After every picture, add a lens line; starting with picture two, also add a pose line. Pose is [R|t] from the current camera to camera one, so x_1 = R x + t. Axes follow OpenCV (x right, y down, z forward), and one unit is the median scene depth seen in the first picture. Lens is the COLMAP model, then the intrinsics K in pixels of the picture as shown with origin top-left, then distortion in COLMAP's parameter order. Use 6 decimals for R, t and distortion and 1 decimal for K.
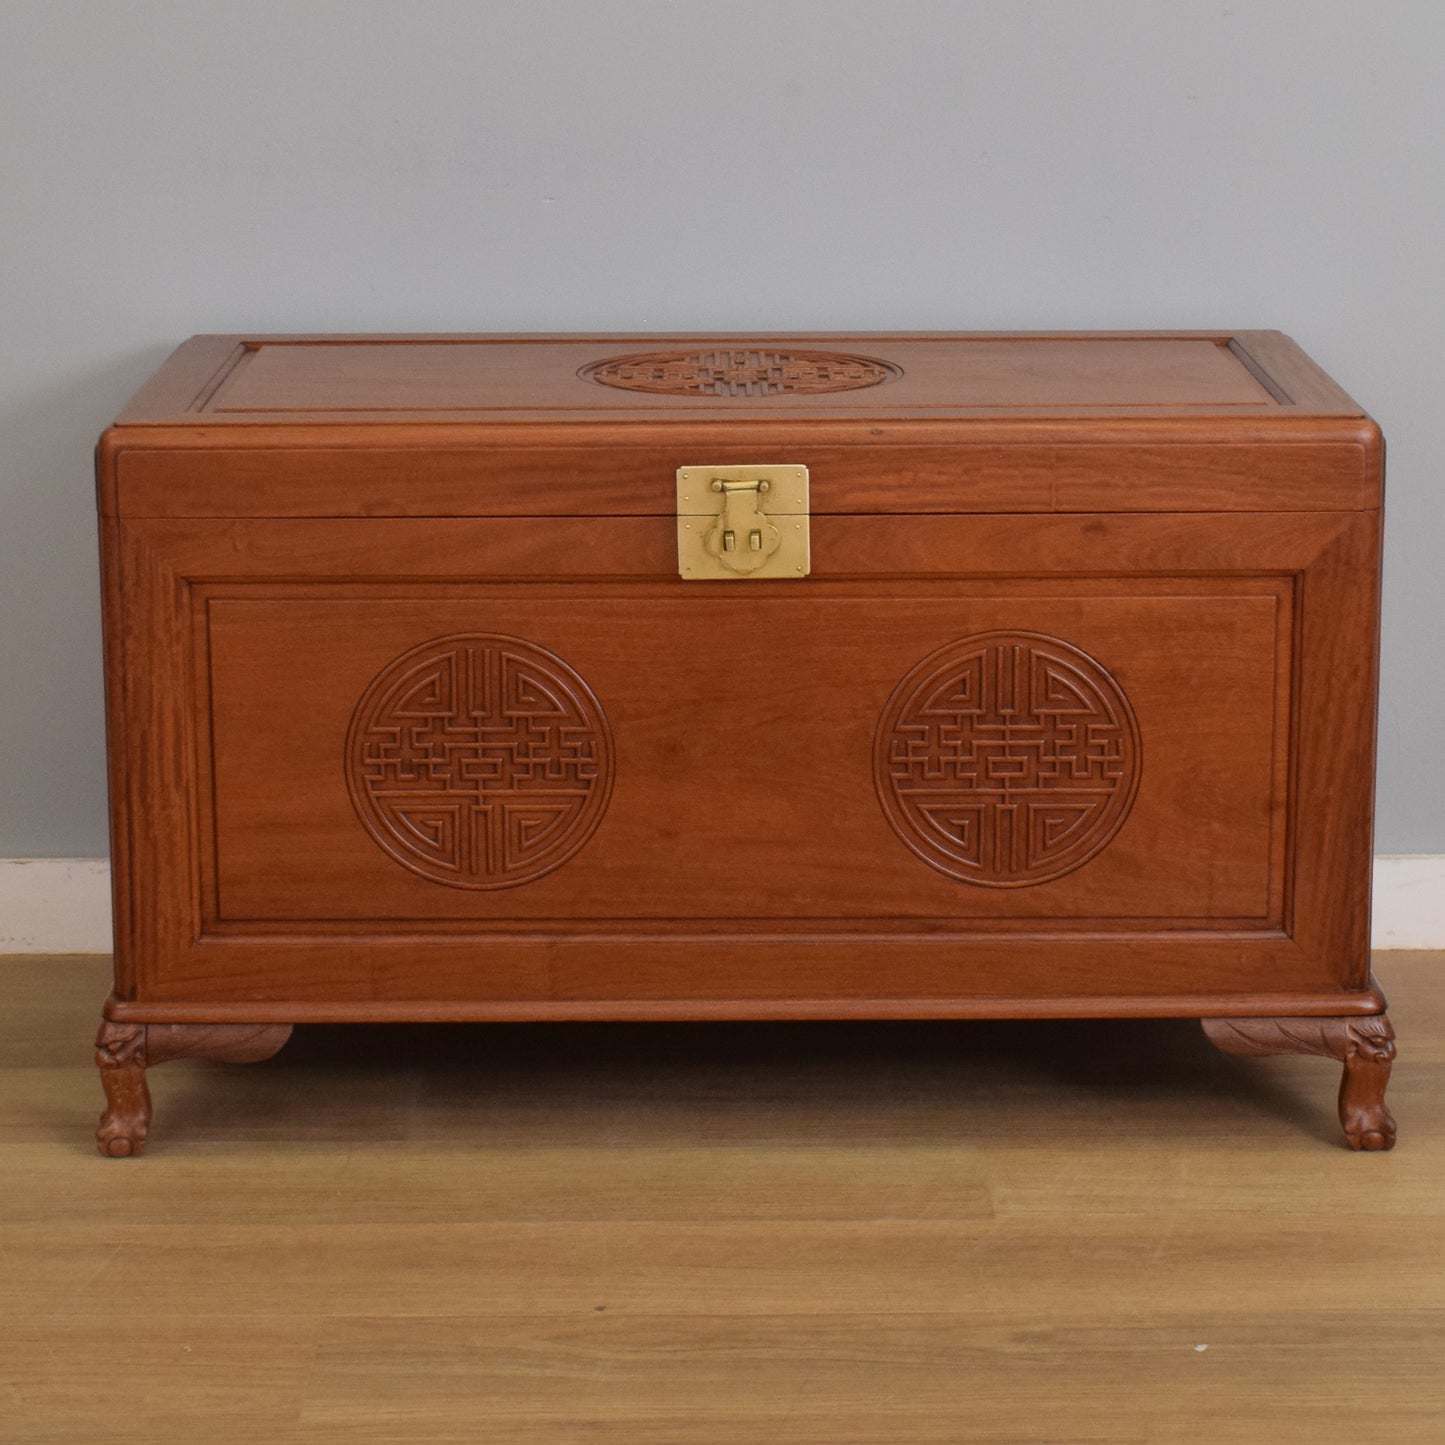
lens RADIAL K [[4210.7, 0, 656.9], [0, 4210.7, 733.2], [0, 0, 1]] dist [-0.048742, 0.000000]
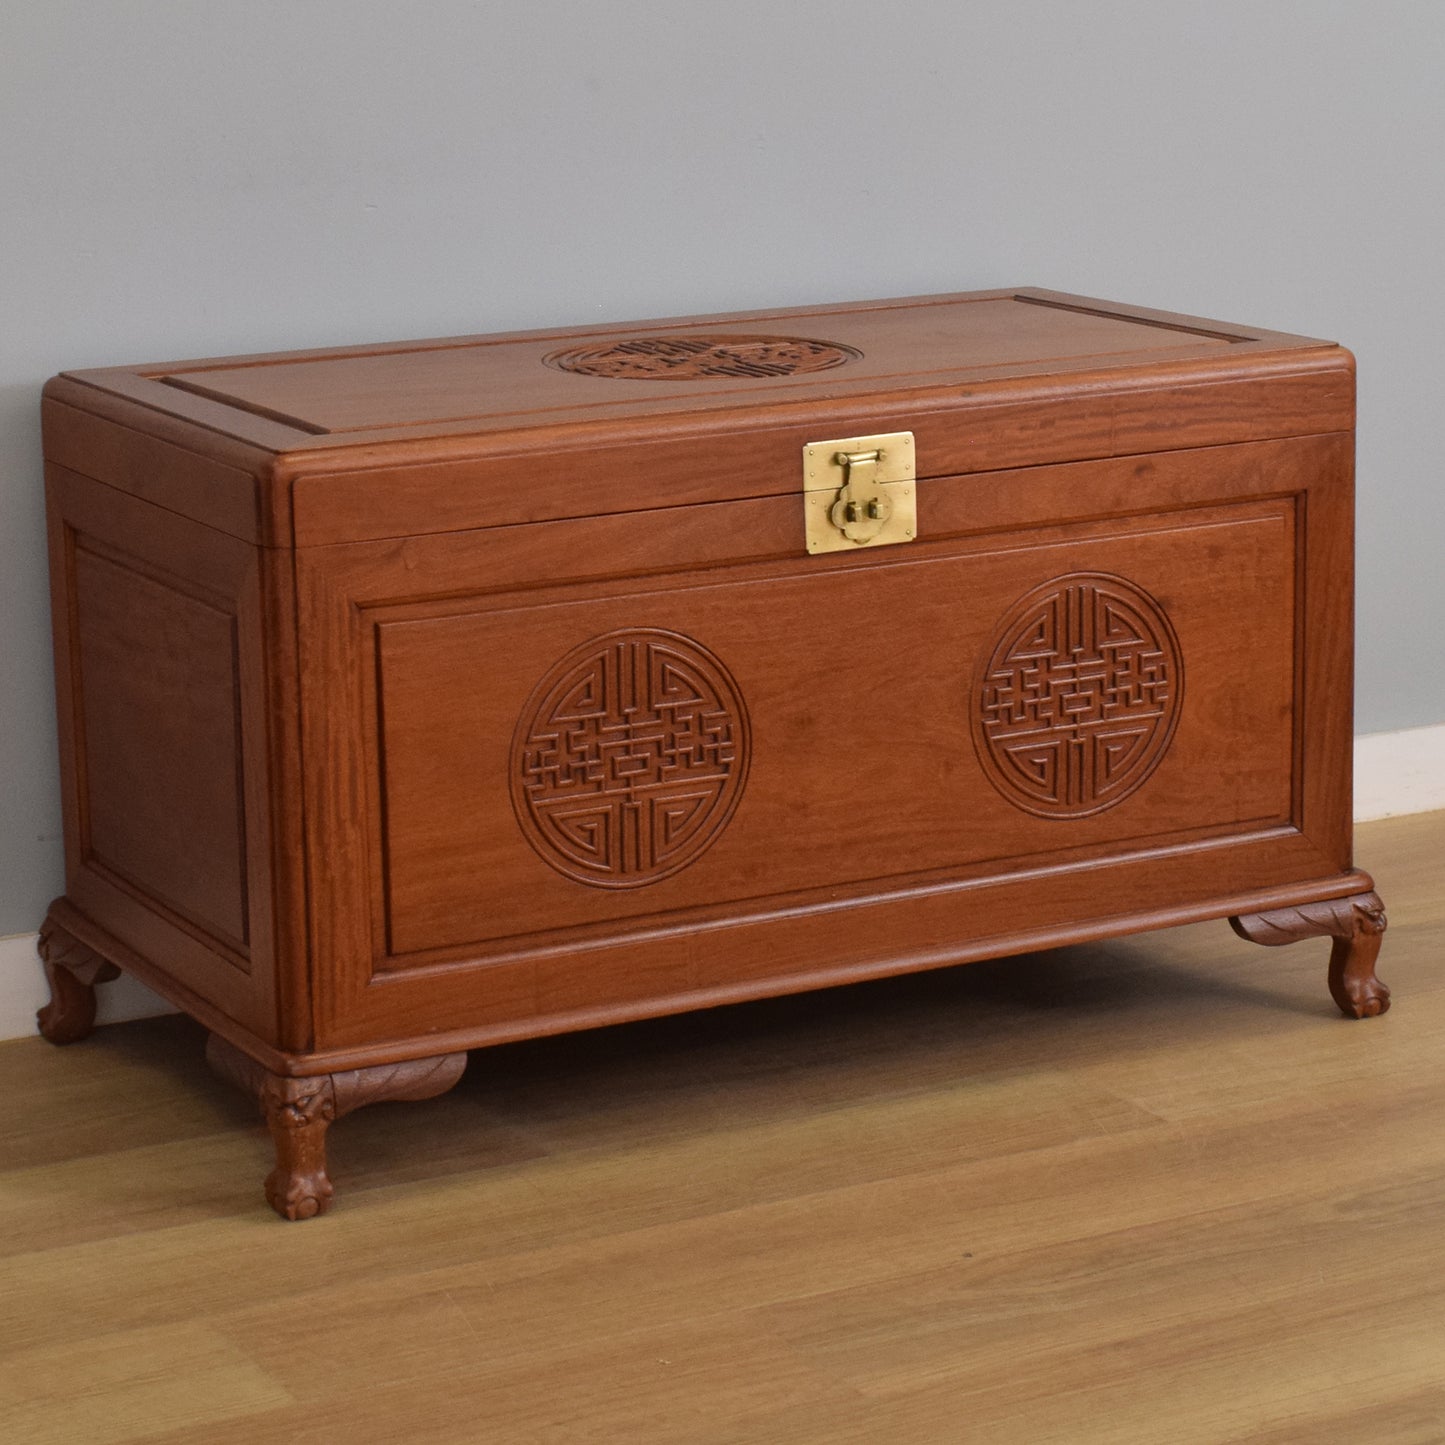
lens RADIAL K [[4419.4, 0, 716.6], [0, 4419.4, 736.3], [0, 0, 1]] dist [-0.020572, 0.000000]
pose [[0.869601, -0.117203, 0.479643, -0.527730], [0.124024, 0.992124, 0.017572, -0.014282], [-0.477925, 0.044206, 0.877288, 0.071949]]
